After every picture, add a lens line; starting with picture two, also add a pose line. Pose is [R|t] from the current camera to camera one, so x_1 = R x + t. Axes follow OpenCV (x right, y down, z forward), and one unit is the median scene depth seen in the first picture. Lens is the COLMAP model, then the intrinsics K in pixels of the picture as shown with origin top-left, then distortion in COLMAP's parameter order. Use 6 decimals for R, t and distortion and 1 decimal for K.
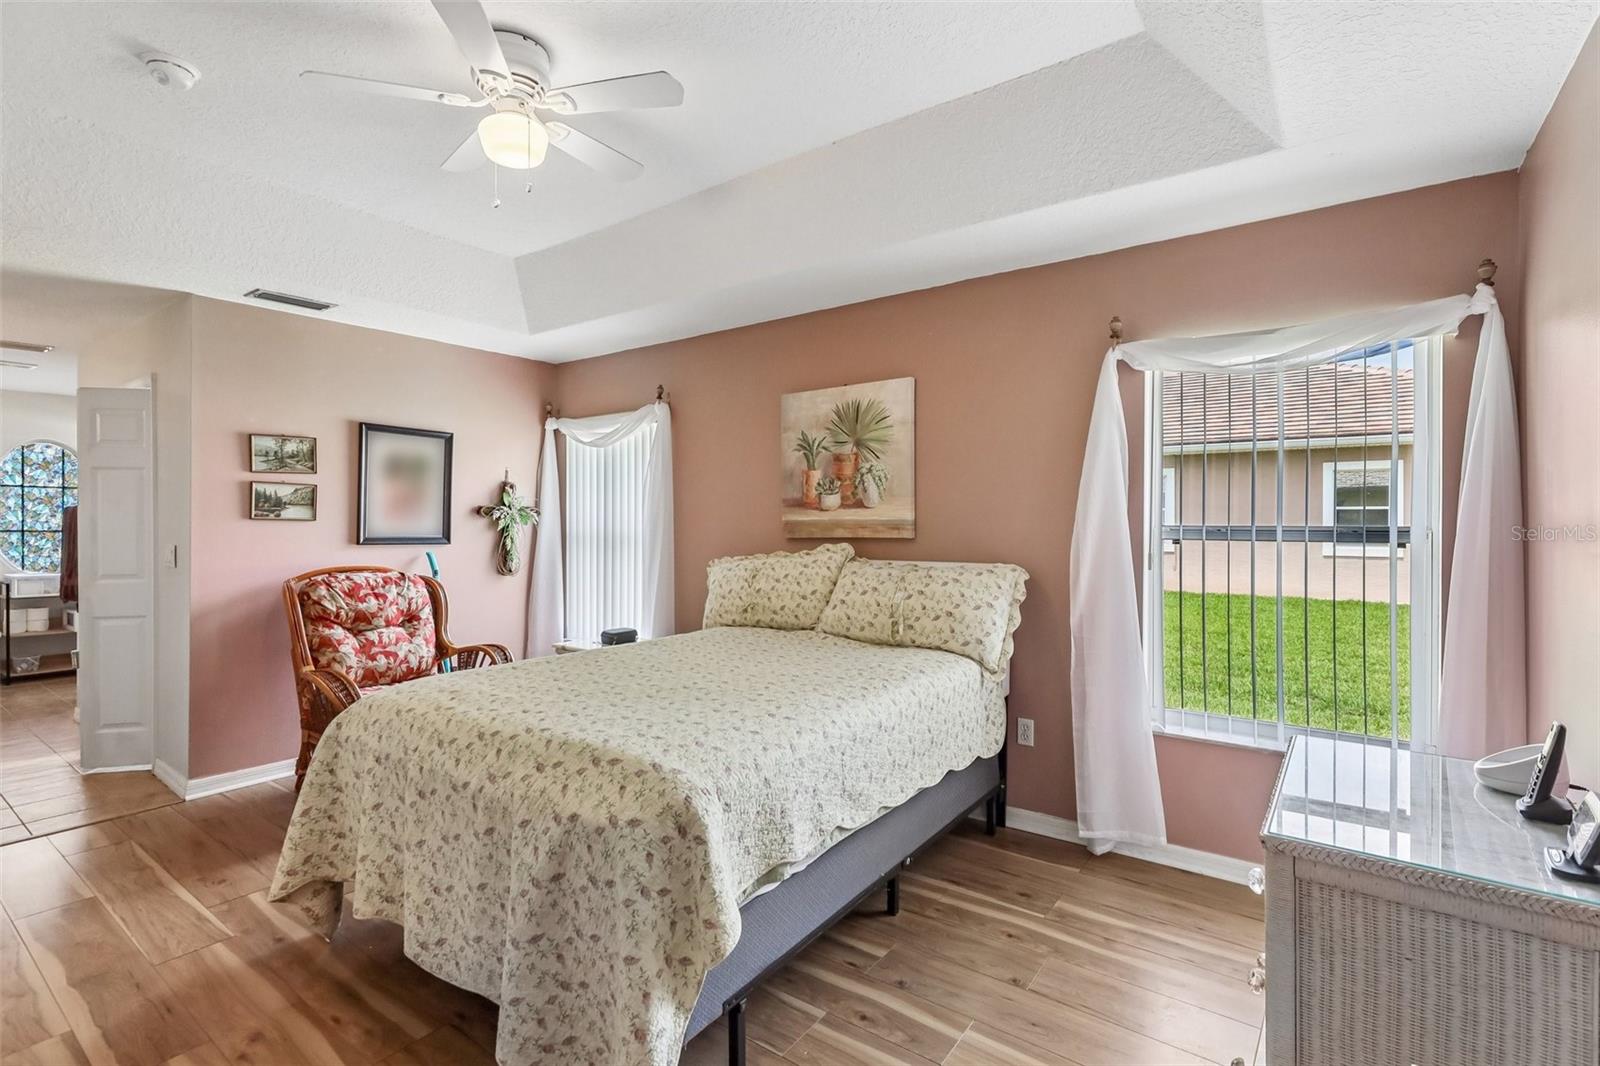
lens RADIAL K [[729.1, 0, 793.0], [0, 729.1, 522.5], [0, 0, 1]] dist [-0.003025, 0.001408]
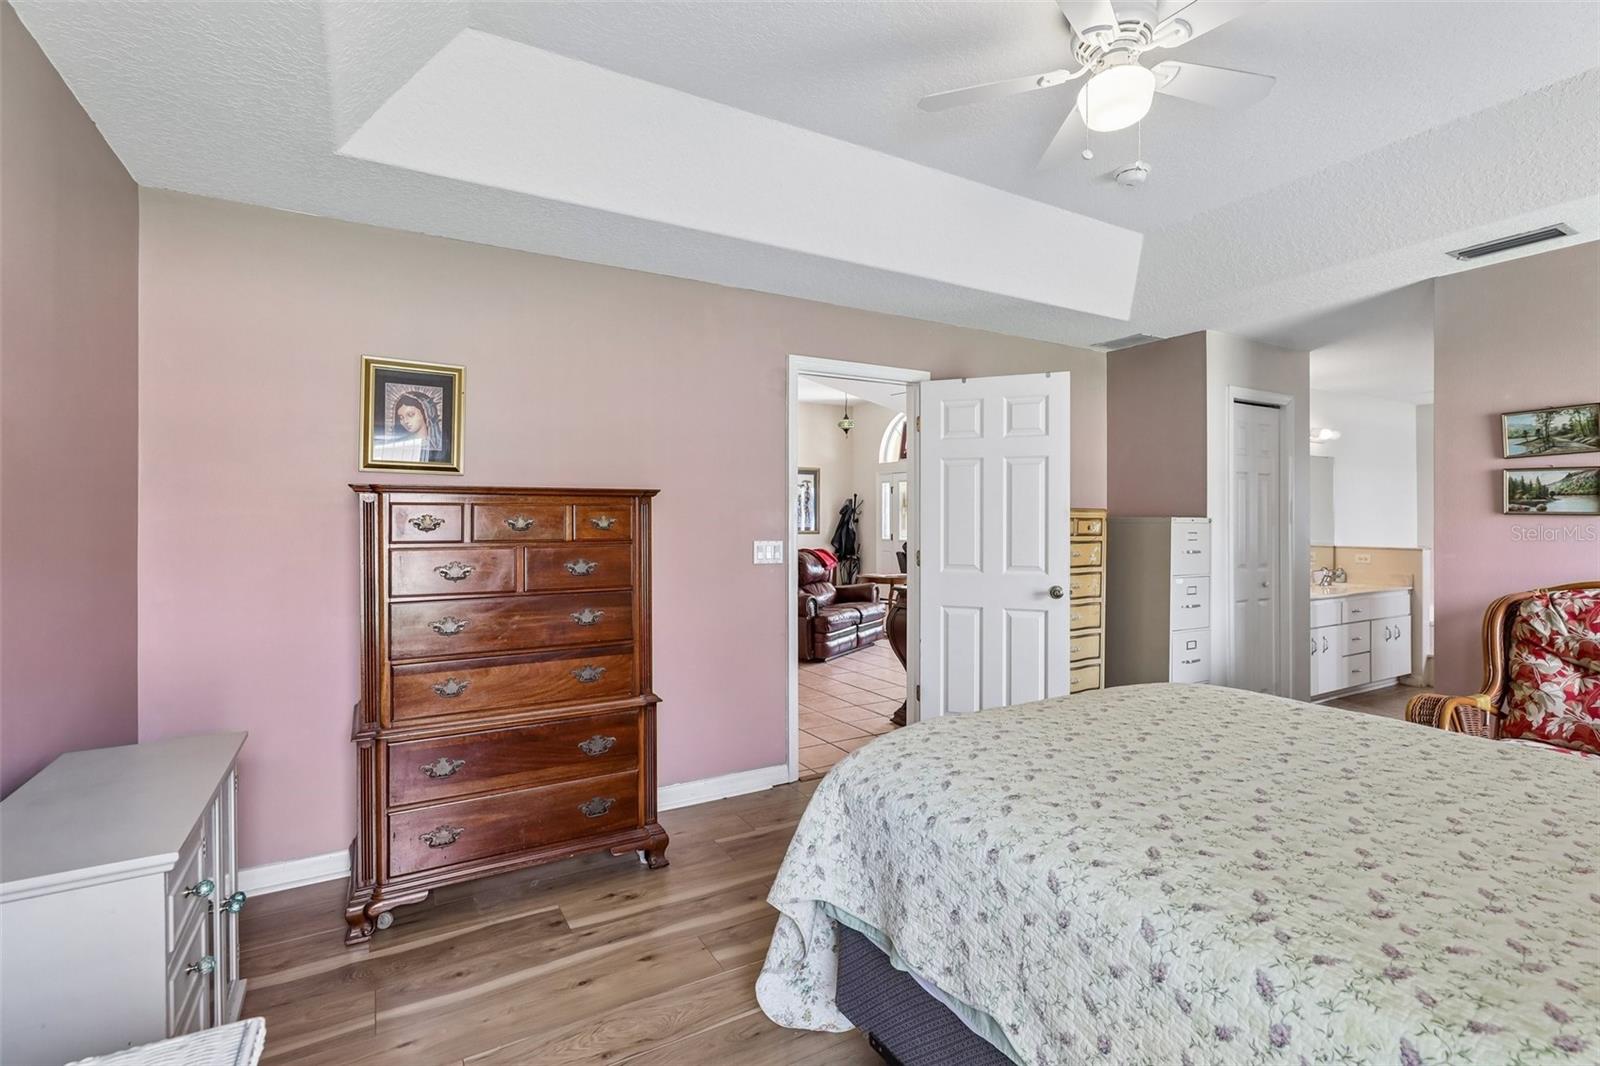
lens RADIAL K [[729.1, 0, 794.0], [0, 729.1, 521.6], [0, 0, 1]] dist [-0.003025, 0.001408]
pose [[-0.401771, 0.002601, -0.915737, 0.365075], [-0.000287, 0.999996, 0.002967, 0.001948], [0.915740, 0.001455, -0.401768, 0.585191]]
